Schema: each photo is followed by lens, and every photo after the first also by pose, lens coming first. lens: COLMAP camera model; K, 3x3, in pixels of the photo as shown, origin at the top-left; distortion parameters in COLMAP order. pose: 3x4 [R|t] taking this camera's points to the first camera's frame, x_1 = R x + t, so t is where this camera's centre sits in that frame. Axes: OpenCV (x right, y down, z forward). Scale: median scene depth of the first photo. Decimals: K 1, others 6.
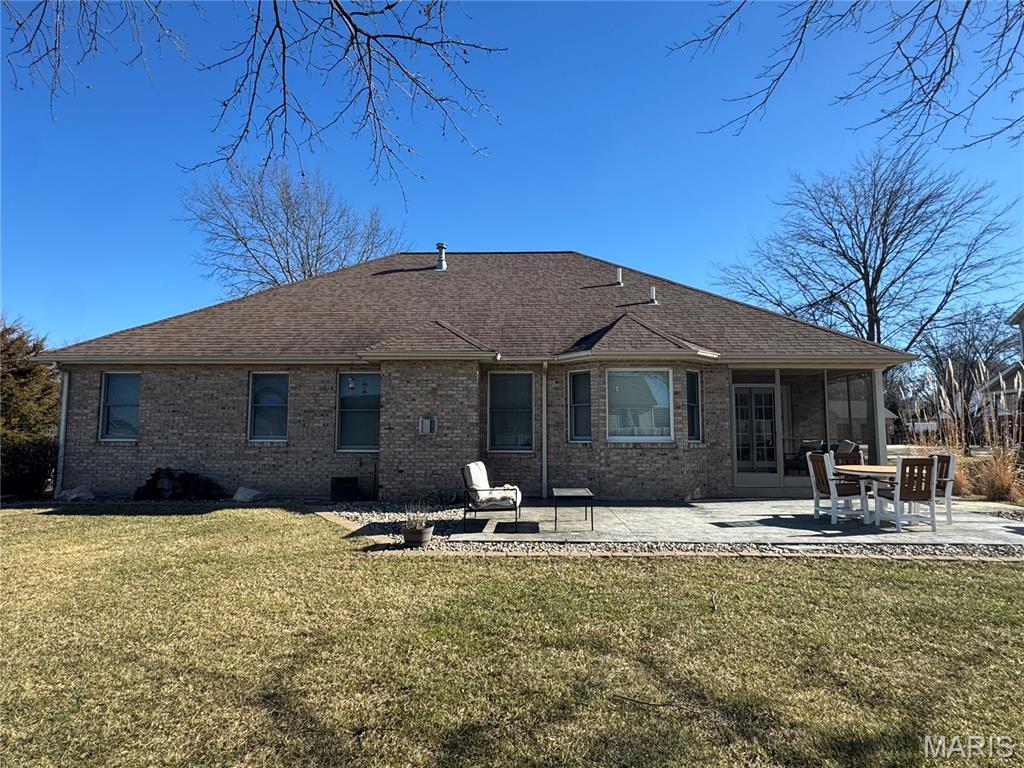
lens RADIAL K [[598.2, 0, 512.0], [0, 598.2, 384.0], [0, 0, 1]] dist [0.001085, 0.000211]
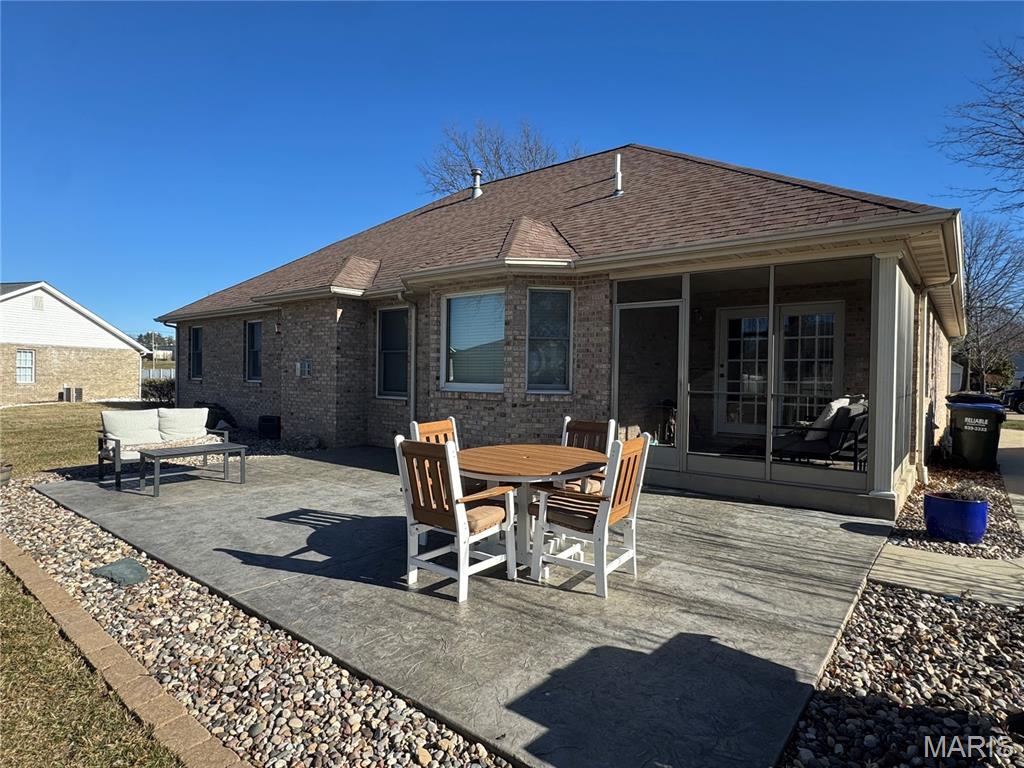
lens RADIAL K [[569.8, 0, 512.0], [0, 569.8, 384.0], [0, 0, 1]] dist [-0.001555, -0.000199]
pose [[0.794144, 0.018848, -0.607438, 0.655265], [0.042779, 0.995306, 0.086811, 0.027282], [0.606223, -0.094926, 0.789610, 0.447061]]
